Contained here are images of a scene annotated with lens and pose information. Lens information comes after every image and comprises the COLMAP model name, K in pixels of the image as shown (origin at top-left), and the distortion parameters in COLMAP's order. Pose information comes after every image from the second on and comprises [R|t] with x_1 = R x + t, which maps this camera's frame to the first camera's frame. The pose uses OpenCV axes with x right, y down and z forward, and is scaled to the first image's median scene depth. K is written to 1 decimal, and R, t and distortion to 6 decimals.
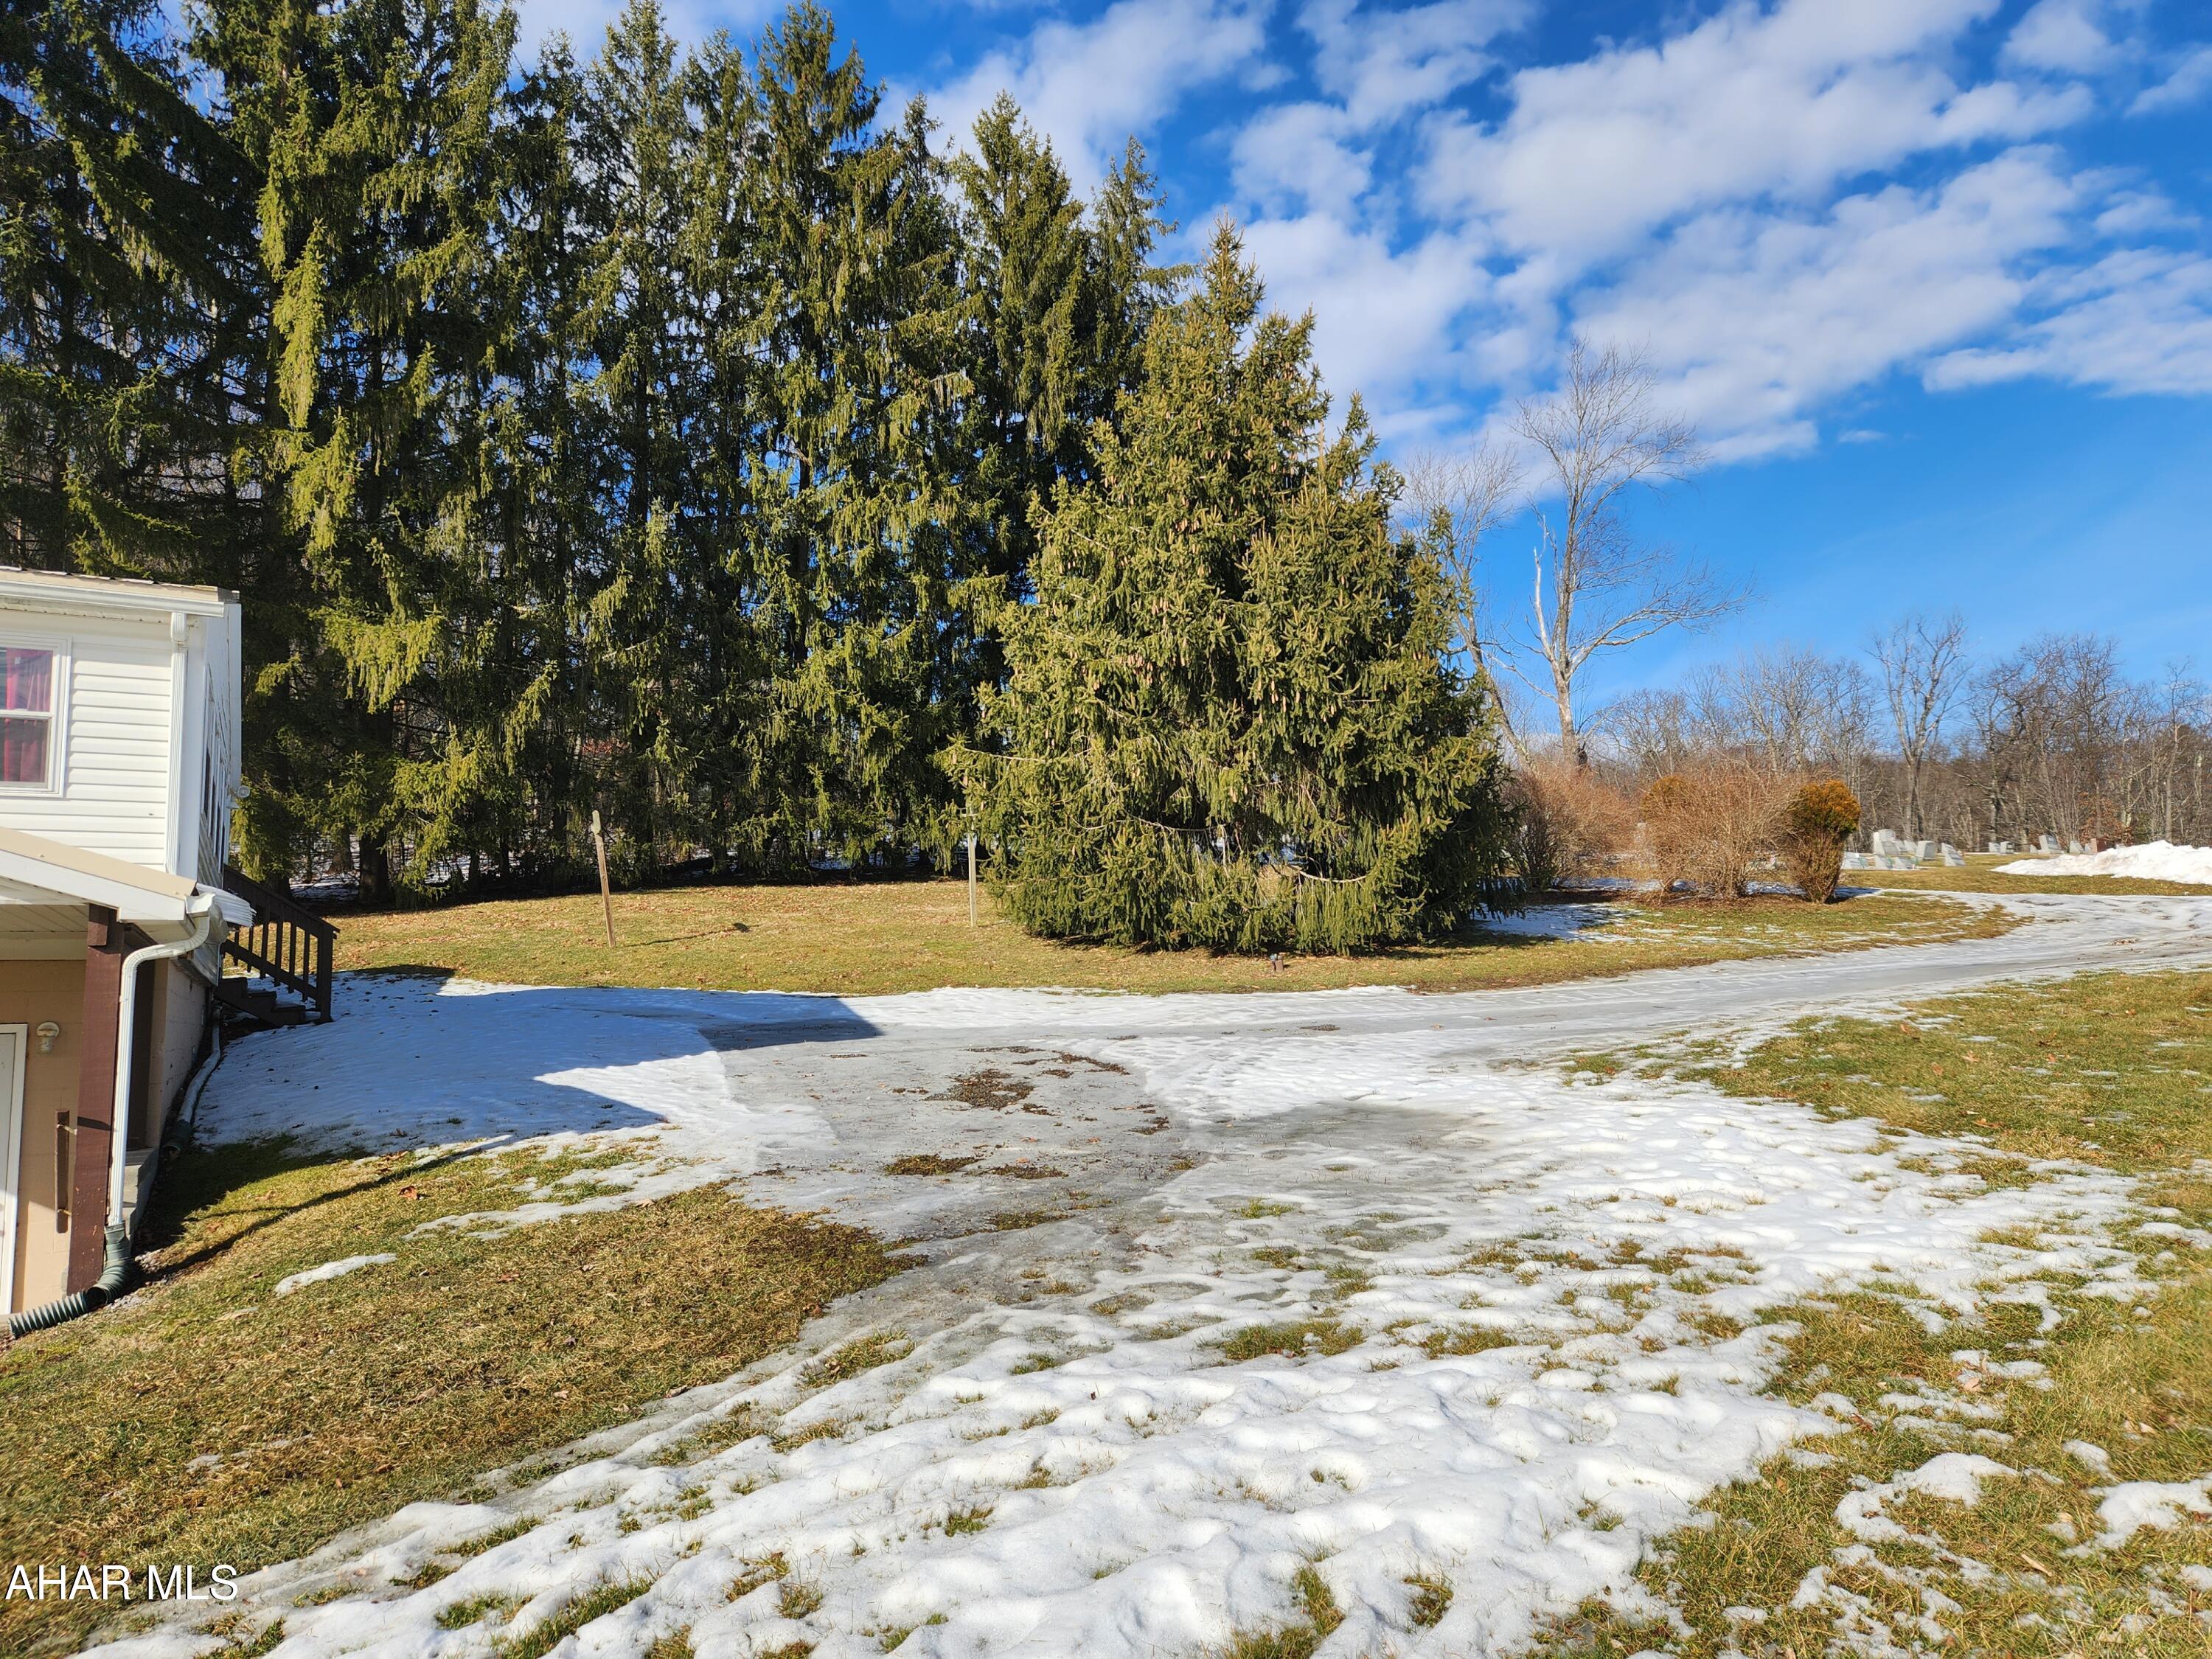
lens RADIAL K [[1499.2, 0, 1104.8], [0, 1499.2, 826.9], [0, 0, 1]] dist [0.029386, -0.020194]
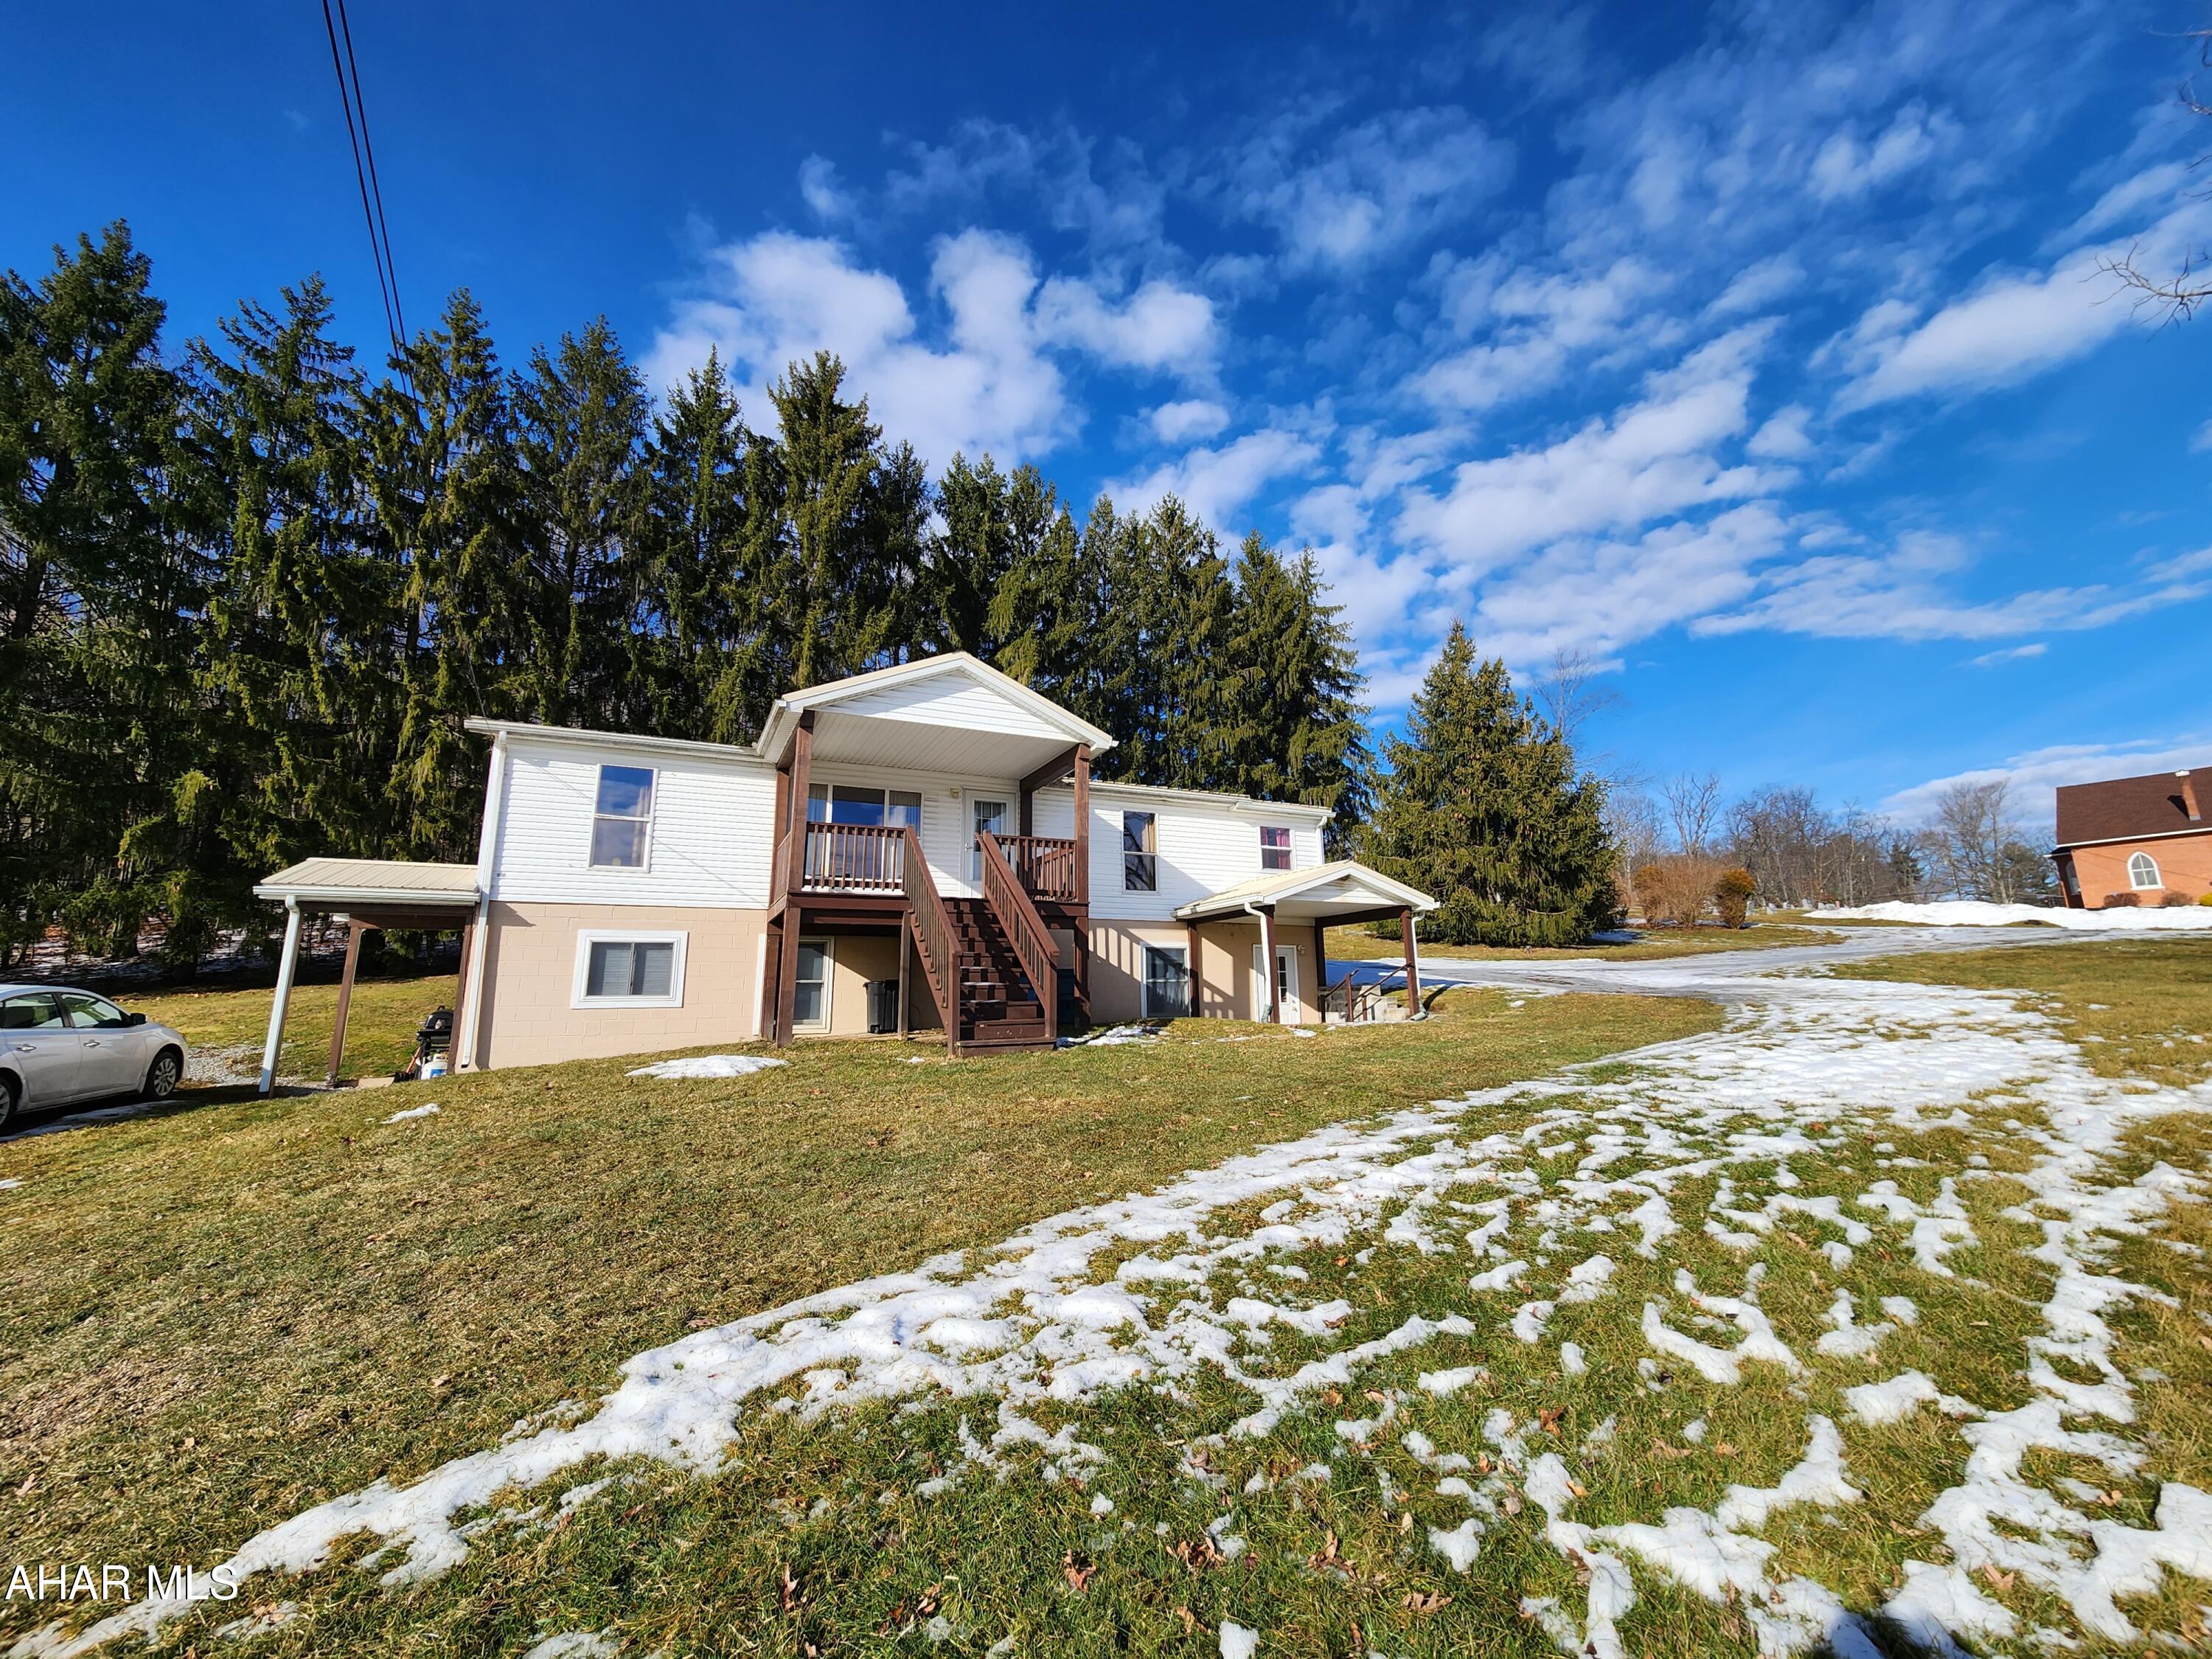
lens RADIAL K [[895.4, 0, 1096.9], [0, 895.4, 883.0], [0, 0, 1]] dist [-0.000471, -0.000636]
pose [[0.997507, 0.004826, -0.070400, -0.510054], [-0.005647, 0.999918, -0.011467, 0.010809], [0.070338, 0.011836, 0.997453, -0.451926]]
